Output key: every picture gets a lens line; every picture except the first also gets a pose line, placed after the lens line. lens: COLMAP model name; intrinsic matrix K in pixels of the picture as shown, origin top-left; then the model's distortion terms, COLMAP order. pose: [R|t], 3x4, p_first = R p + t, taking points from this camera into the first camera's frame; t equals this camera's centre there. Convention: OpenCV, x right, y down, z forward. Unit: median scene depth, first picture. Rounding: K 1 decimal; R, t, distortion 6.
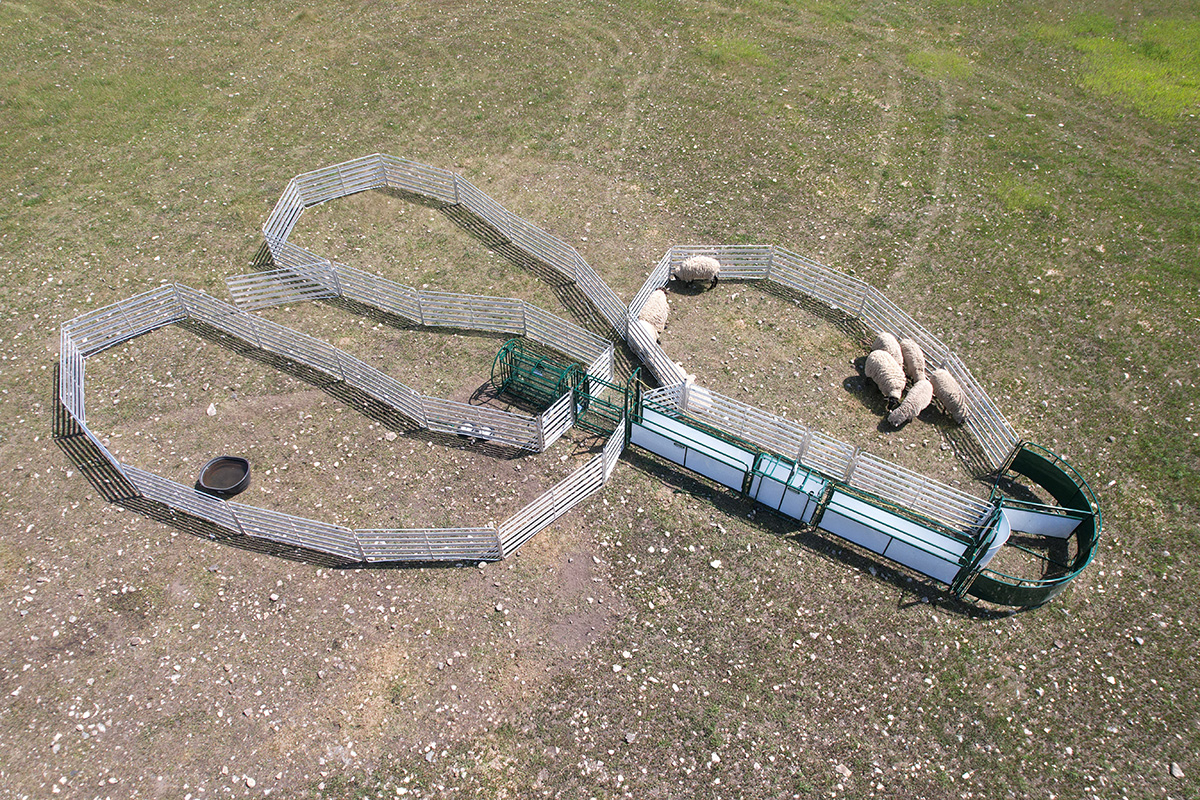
lens RADIAL K [[768.5, 0, 598.5], [0, 768.5, 403.1], [0, 0, 1]] dist [-0.085029, 0.077830]
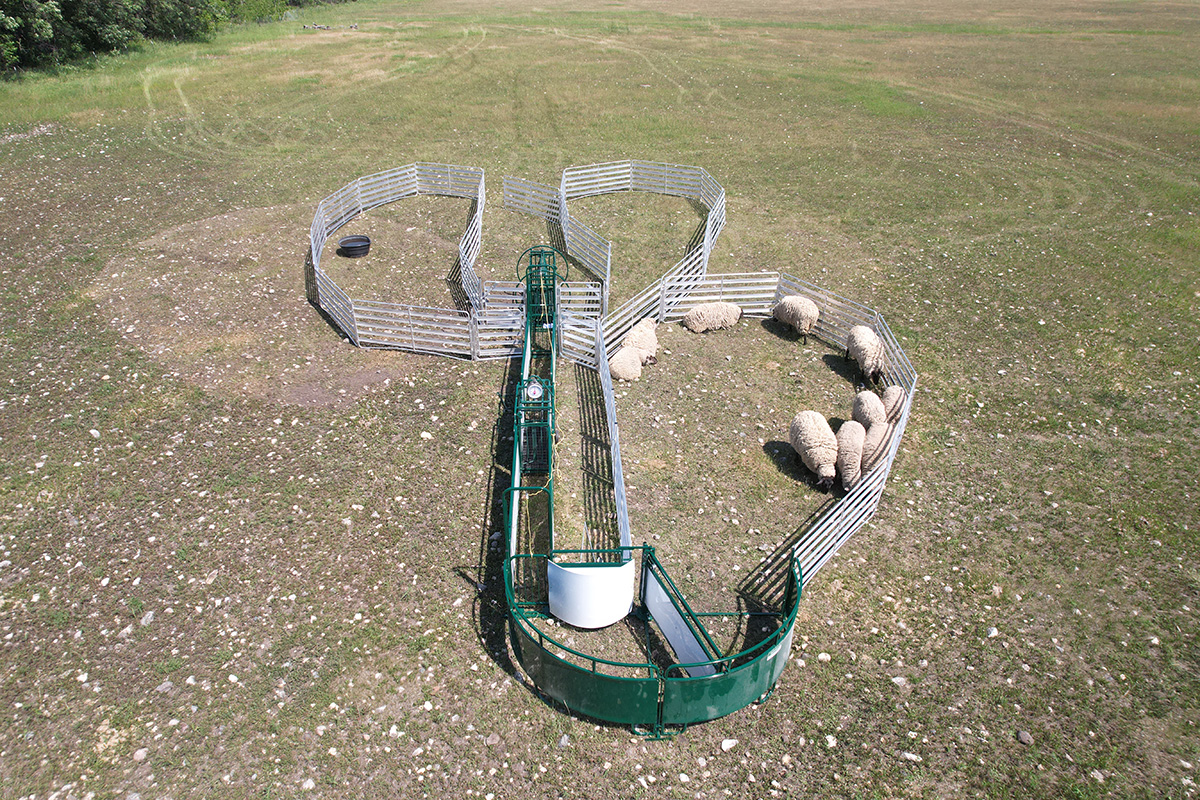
lens RADIAL K [[768.5, 0, 598.5], [0, 768.5, 403.1], [0, 0, 1]] dist [-0.085029, 0.077830]
pose [[0.547494, 0.429390, -0.718244, 0.884399], [-0.620673, 0.784057, -0.004384, 0.057747], [0.561262, 0.448195, 0.695778, 0.464700]]
